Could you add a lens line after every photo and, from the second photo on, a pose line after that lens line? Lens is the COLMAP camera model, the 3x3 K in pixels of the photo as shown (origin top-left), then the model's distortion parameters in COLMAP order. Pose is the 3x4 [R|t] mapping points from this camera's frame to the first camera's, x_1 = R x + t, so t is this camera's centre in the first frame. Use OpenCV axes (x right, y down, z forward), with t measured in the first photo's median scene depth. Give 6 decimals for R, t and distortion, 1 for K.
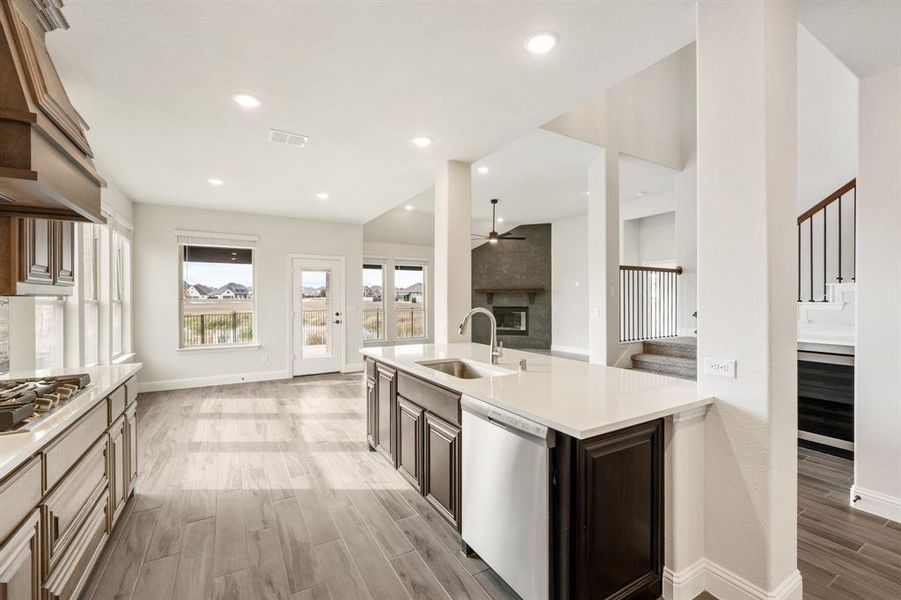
lens RADIAL K [[370.7, 0, 448.8], [0, 370.7, 300.5], [0, 0, 1]] dist [0.002671, 0.000326]
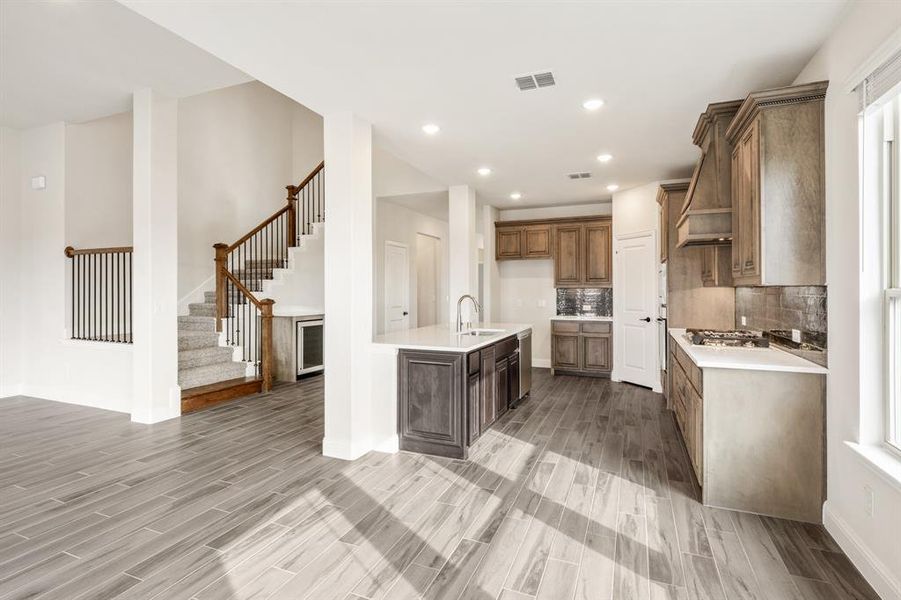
lens RADIAL K [[439.8, 0, 451.0], [0, 439.8, 293.0], [0, 0, 1]] dist [-0.001565, -0.000126]
pose [[-0.597528, -0.004419, 0.801836, -1.218859], [0.002118, 0.999973, 0.007089, -0.003152], [-0.801845, 0.005934, -0.597503, 1.947501]]
